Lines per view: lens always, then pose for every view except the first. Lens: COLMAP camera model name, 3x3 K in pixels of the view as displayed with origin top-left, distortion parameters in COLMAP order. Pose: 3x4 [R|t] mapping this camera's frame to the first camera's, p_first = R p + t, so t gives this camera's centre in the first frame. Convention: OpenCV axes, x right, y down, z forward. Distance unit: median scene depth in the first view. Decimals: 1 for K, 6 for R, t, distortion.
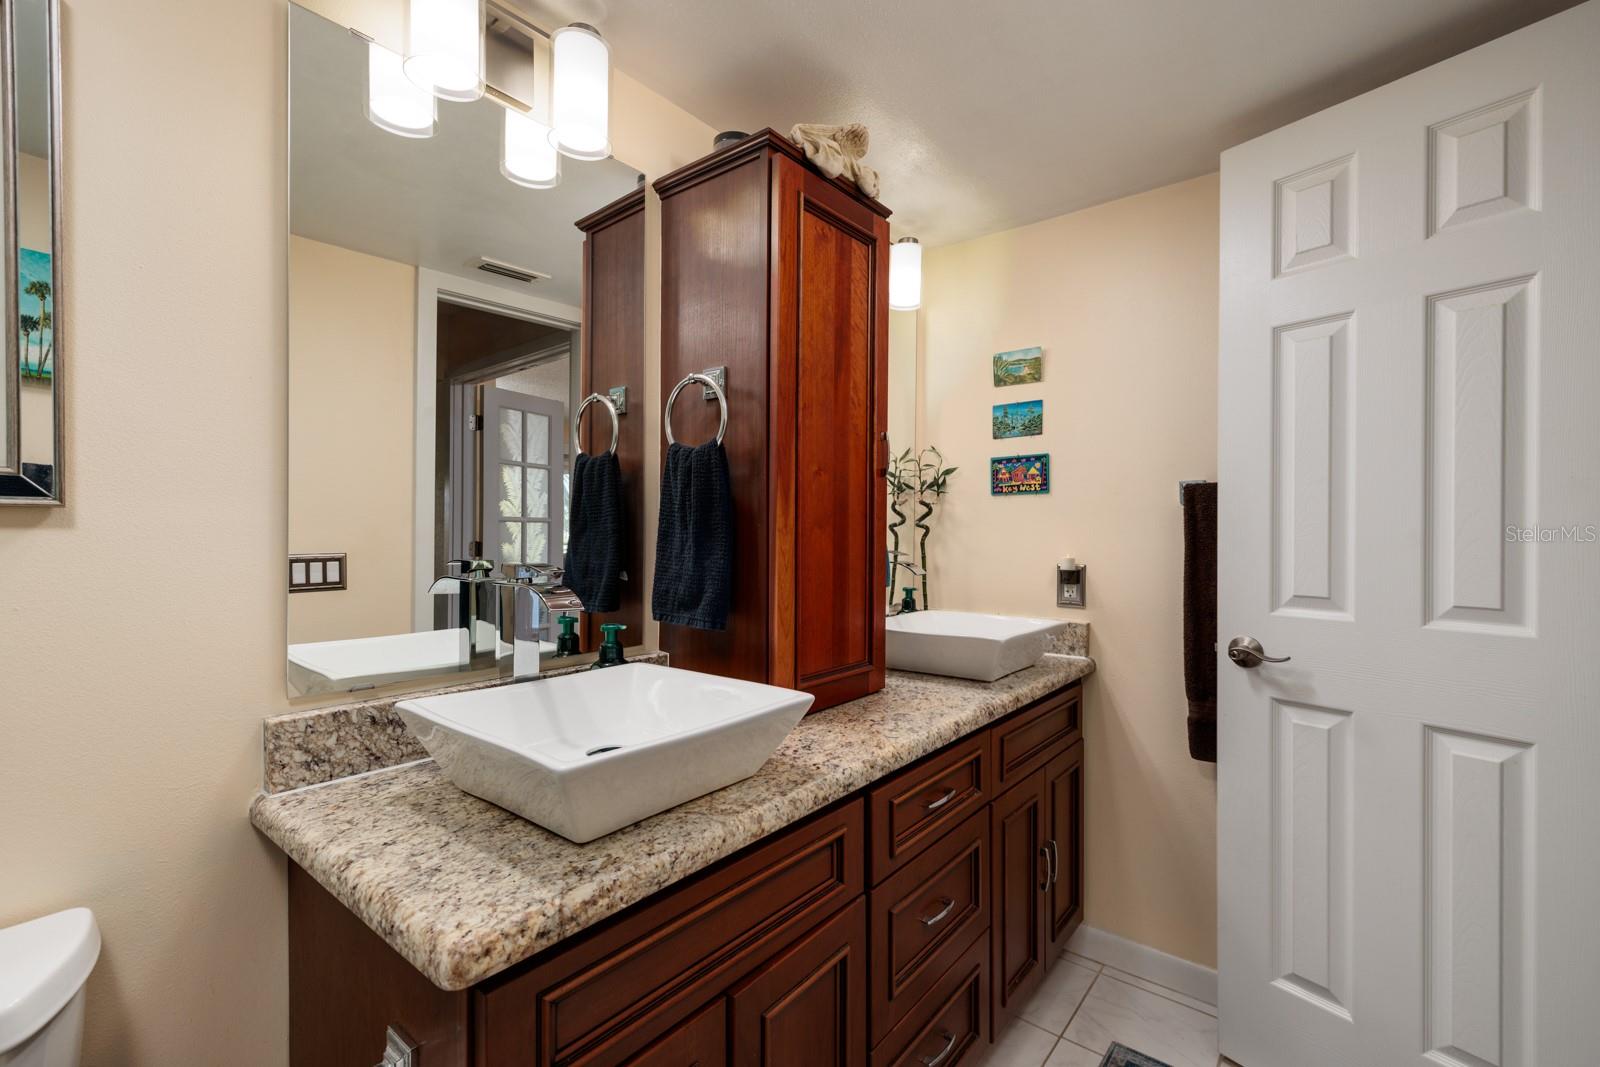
lens RADIAL K [[697.0, 0, 795.6], [0, 697.0, 534.0], [0, 0, 1]] dist [0.009087, -0.000180]
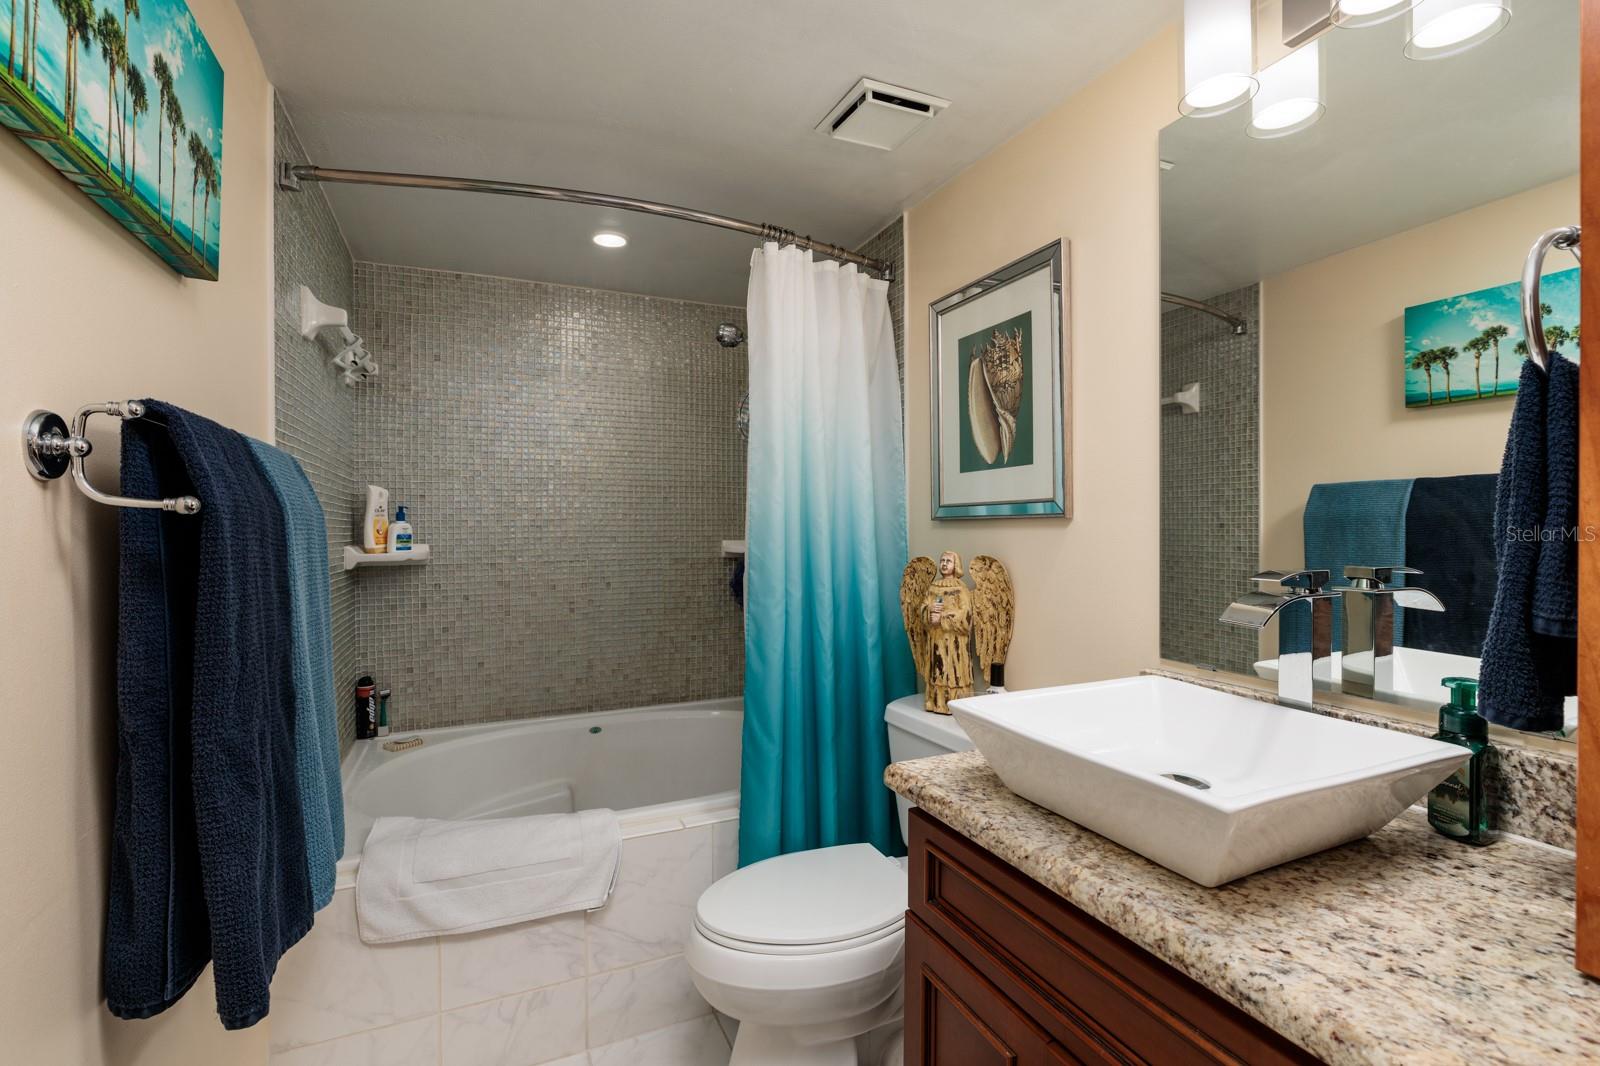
lens RADIAL K [[736.7, 0, 798.8], [0, 736.7, 525.9], [0, 0, 1]] dist [0.002046, -0.000311]
pose [[-0.445487, 0.006294, -0.895266, 0.864665], [-0.000189, 0.999975, 0.007124, -0.019530], [0.895288, 0.003343, -0.445474, 1.079405]]
